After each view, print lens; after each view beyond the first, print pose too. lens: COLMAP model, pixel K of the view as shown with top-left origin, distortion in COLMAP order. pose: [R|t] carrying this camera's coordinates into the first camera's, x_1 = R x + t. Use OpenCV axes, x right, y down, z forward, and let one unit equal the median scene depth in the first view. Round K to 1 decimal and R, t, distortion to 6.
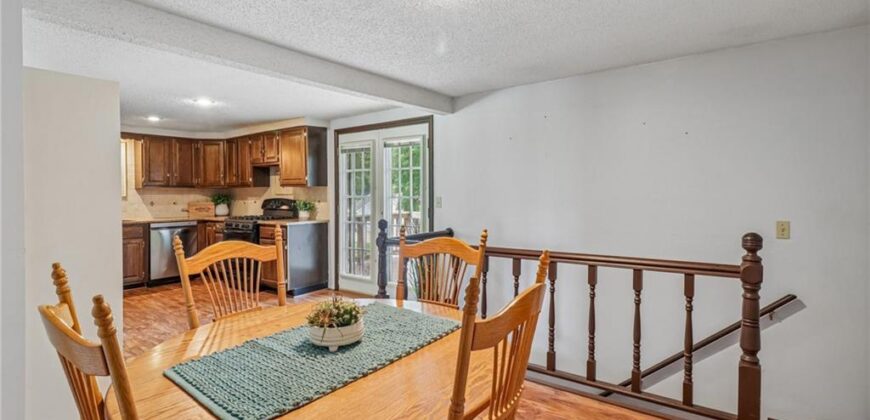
lens RADIAL K [[411.0, 0, 431.1], [0, 411.0, 198.8], [0, 0, 1]] dist [-0.002603, -0.000386]
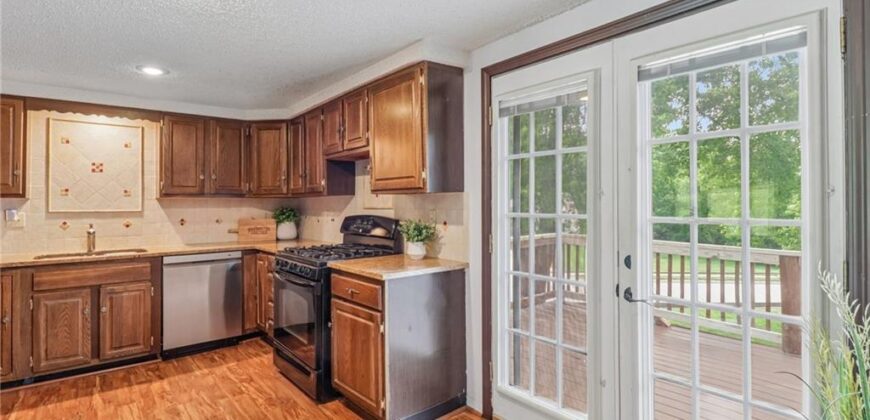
lens RADIAL K [[410.0, 0, 434.1], [0, 410.0, 204.2], [0, 0, 1]] dist [-0.029133, -0.000533]
pose [[0.979164, 0.002440, -0.203058, -0.178660], [-0.005727, 0.999862, -0.015603, -0.008297], [0.202992, 0.016440, 0.979042, 0.495761]]
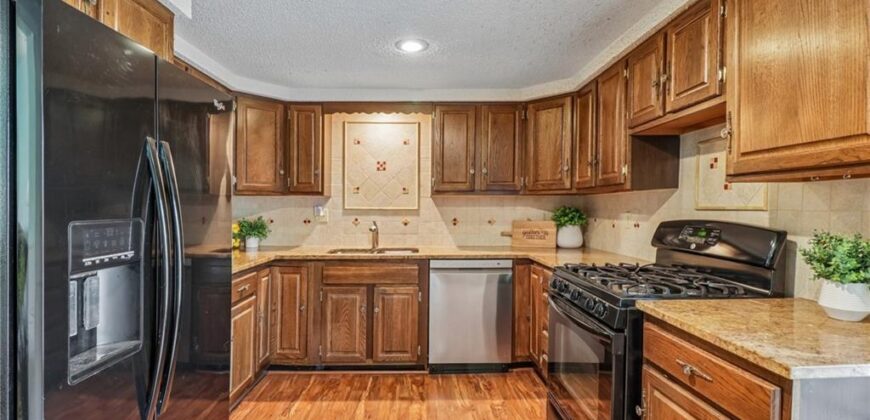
lens RADIAL K [[407.7, 0, 423.3], [0, 407.7, 213.8], [0, 0, 1]] dist [0.023866, -0.000108]
pose [[0.620427, 0.025376, -0.783854, -0.268819], [-0.020181, 0.999662, 0.016389, -0.008303], [0.784004, 0.005651, 0.620729, 0.649857]]
